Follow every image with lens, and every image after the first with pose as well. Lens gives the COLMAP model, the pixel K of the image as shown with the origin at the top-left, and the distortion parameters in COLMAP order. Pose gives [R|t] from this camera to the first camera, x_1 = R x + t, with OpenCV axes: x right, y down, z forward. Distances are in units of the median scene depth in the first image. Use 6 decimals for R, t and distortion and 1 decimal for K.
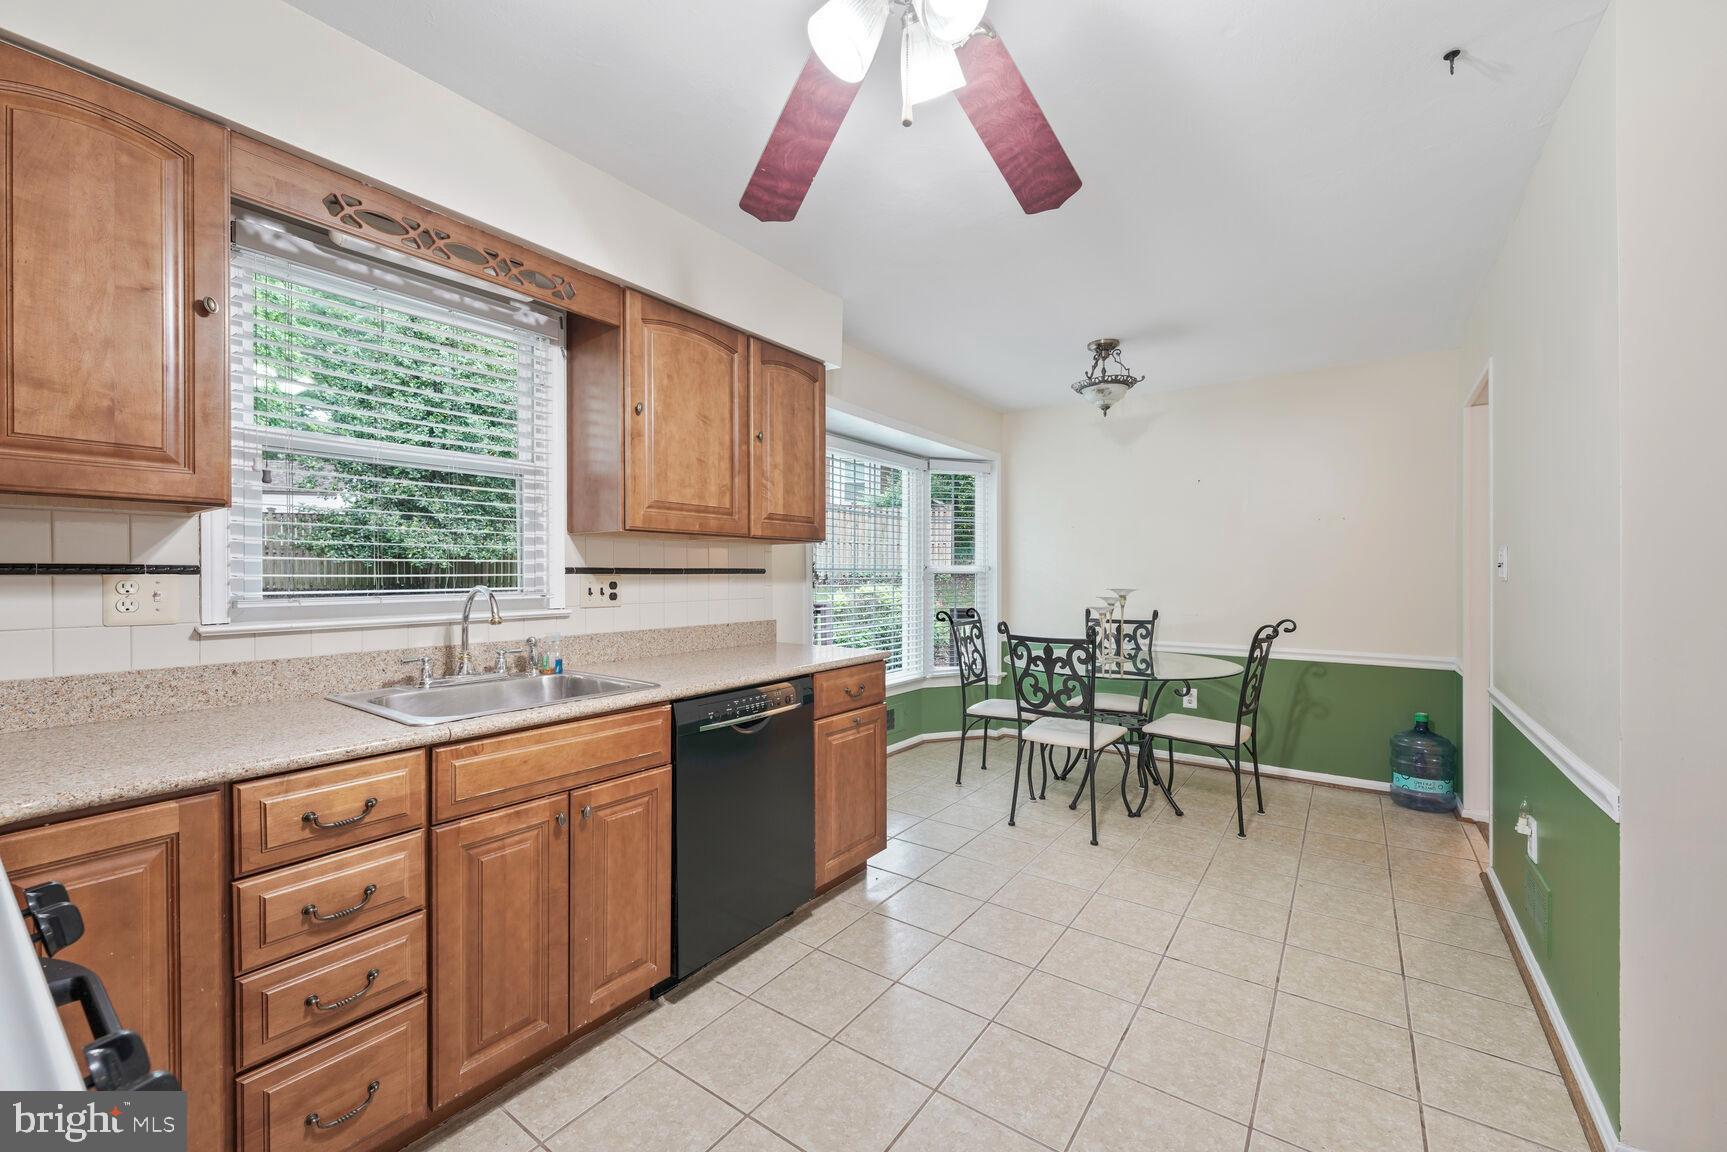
lens RADIAL K [[690.2, 0, 866.1], [0, 690.2, 577.5], [0, 0, 1]] dist [0.001185, 0.000363]
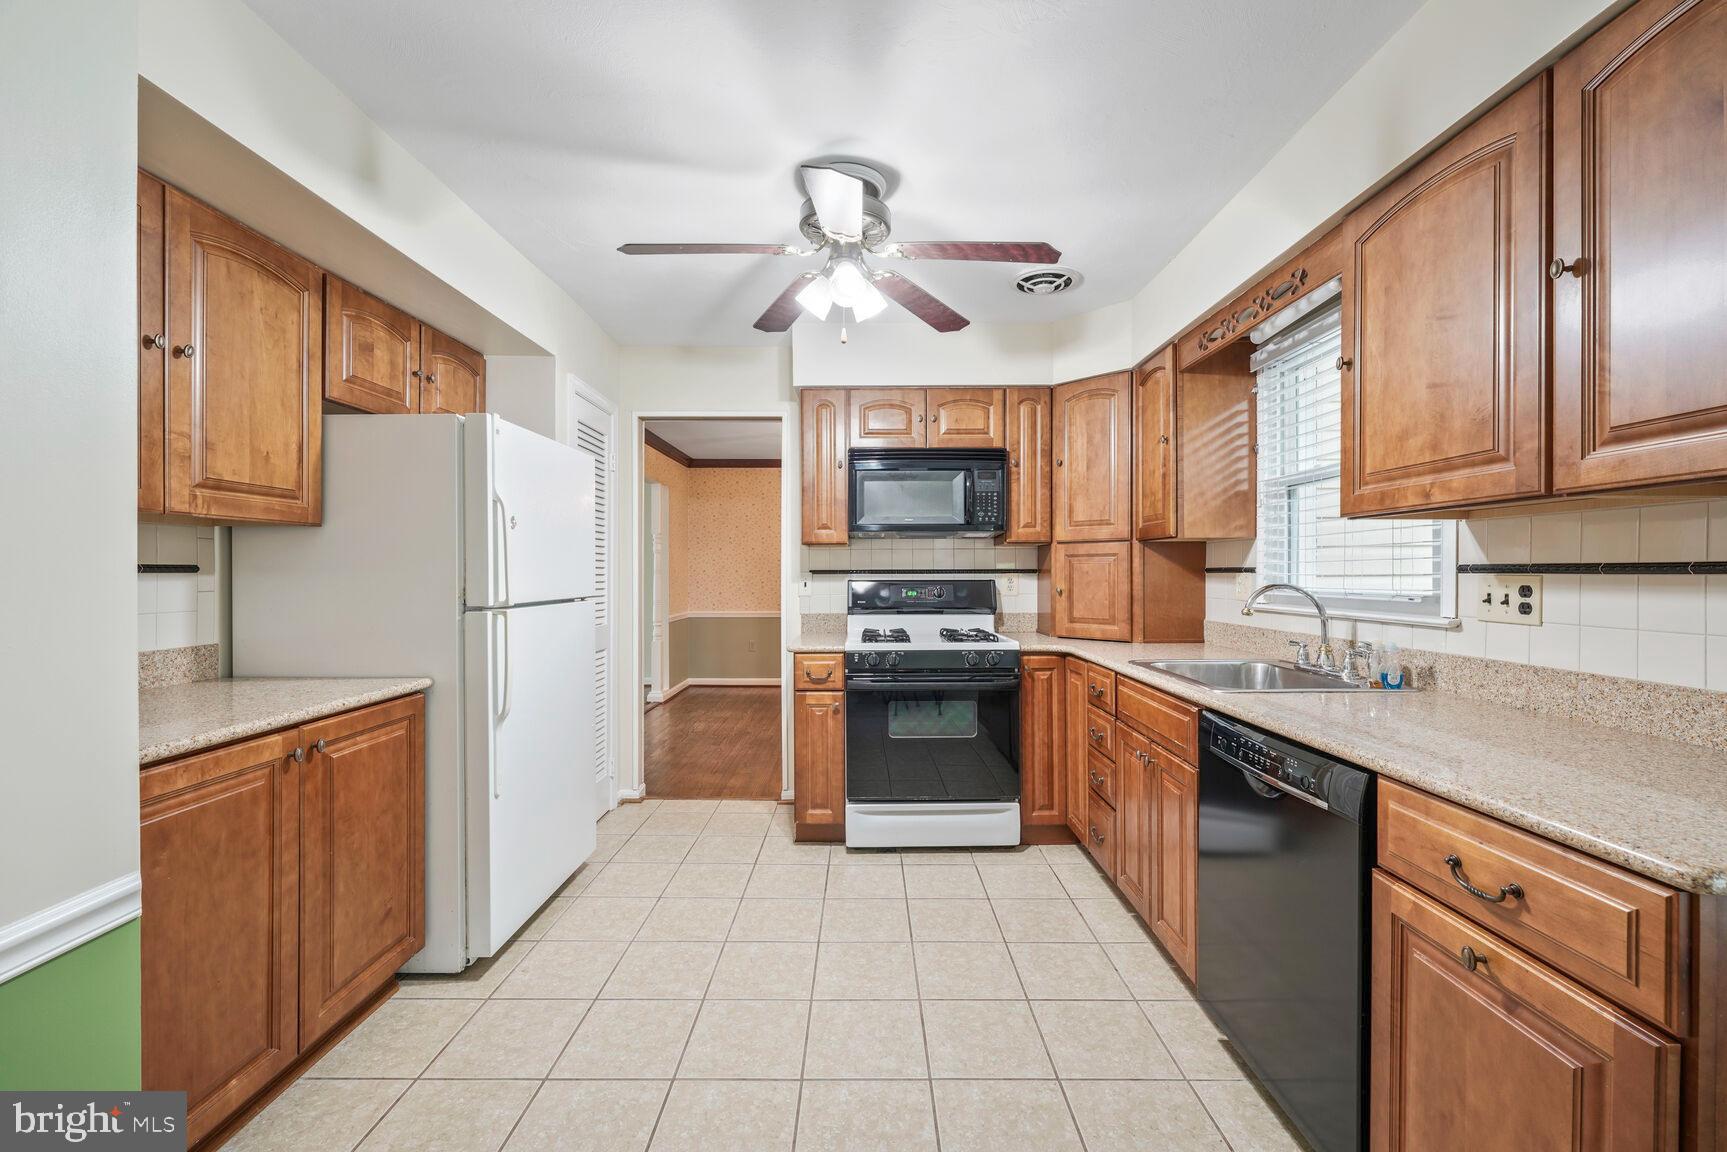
lens RADIAL K [[690.2, 0, 865.3], [0, 690.2, 574.6], [0, 0, 1]] dist [0.001185, 0.000363]
pose [[-0.813962, 0.003010, -0.580911, 0.518990], [-0.003363, 0.999945, 0.009894, -0.008748], [0.580909, 0.010007, -0.813907, 1.193558]]
